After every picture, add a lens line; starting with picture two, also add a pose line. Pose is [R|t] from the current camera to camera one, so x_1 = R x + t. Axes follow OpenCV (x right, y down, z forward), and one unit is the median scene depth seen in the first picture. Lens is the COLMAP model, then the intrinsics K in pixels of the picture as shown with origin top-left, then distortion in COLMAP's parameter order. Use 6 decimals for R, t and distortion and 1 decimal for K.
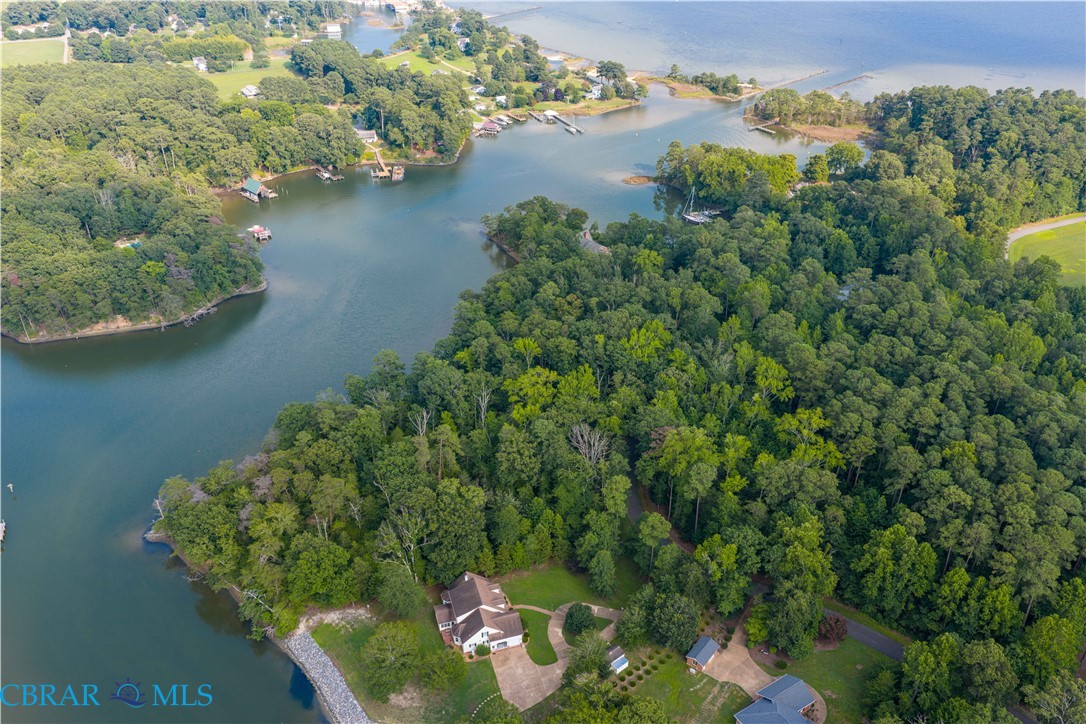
lens RADIAL K [[874.7, 0, 543.0], [0, 874.7, 362.0], [0, 0, 1]] dist [0.012584, -0.014215]
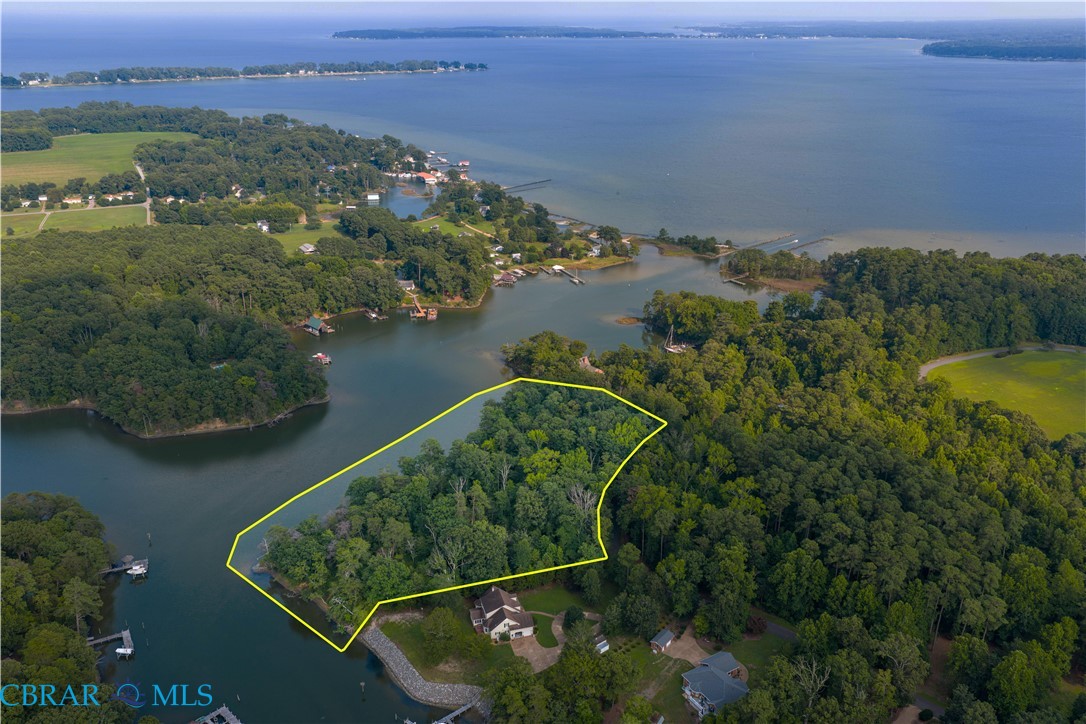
lens RADIAL K [[874.7, 0, 543.0], [0, 874.7, 362.0], [0, 0, 1]] dist [0.012584, -0.014215]
pose [[0.999929, 0.006695, -0.009900, 0.001805], [-0.008283, 0.985368, -0.170240, 0.078751], [0.008615, 0.170310, 0.985353, -0.263381]]
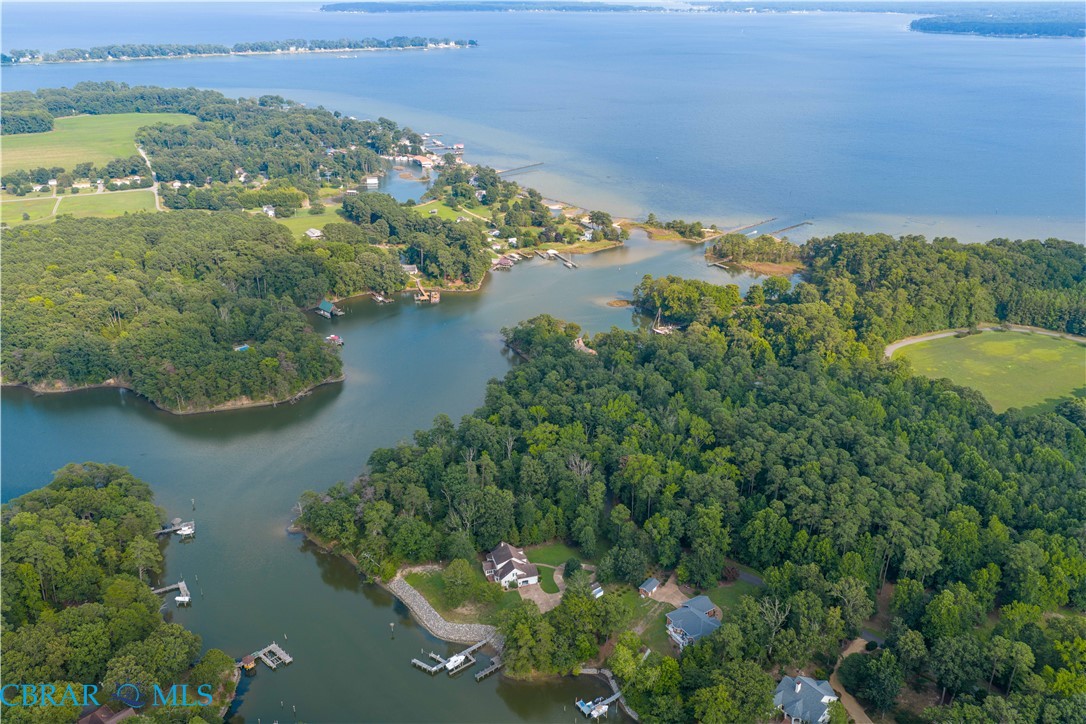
lens RADIAL K [[874.7, 0, 543.0], [0, 874.7, 362.0], [0, 0, 1]] dist [0.012584, -0.014215]
pose [[0.999986, 0.004577, 0.002620, -0.011811], [-0.004160, 0.989920, -0.141569, 0.088260], [-0.003242, 0.141556, 0.989925, -0.384774]]
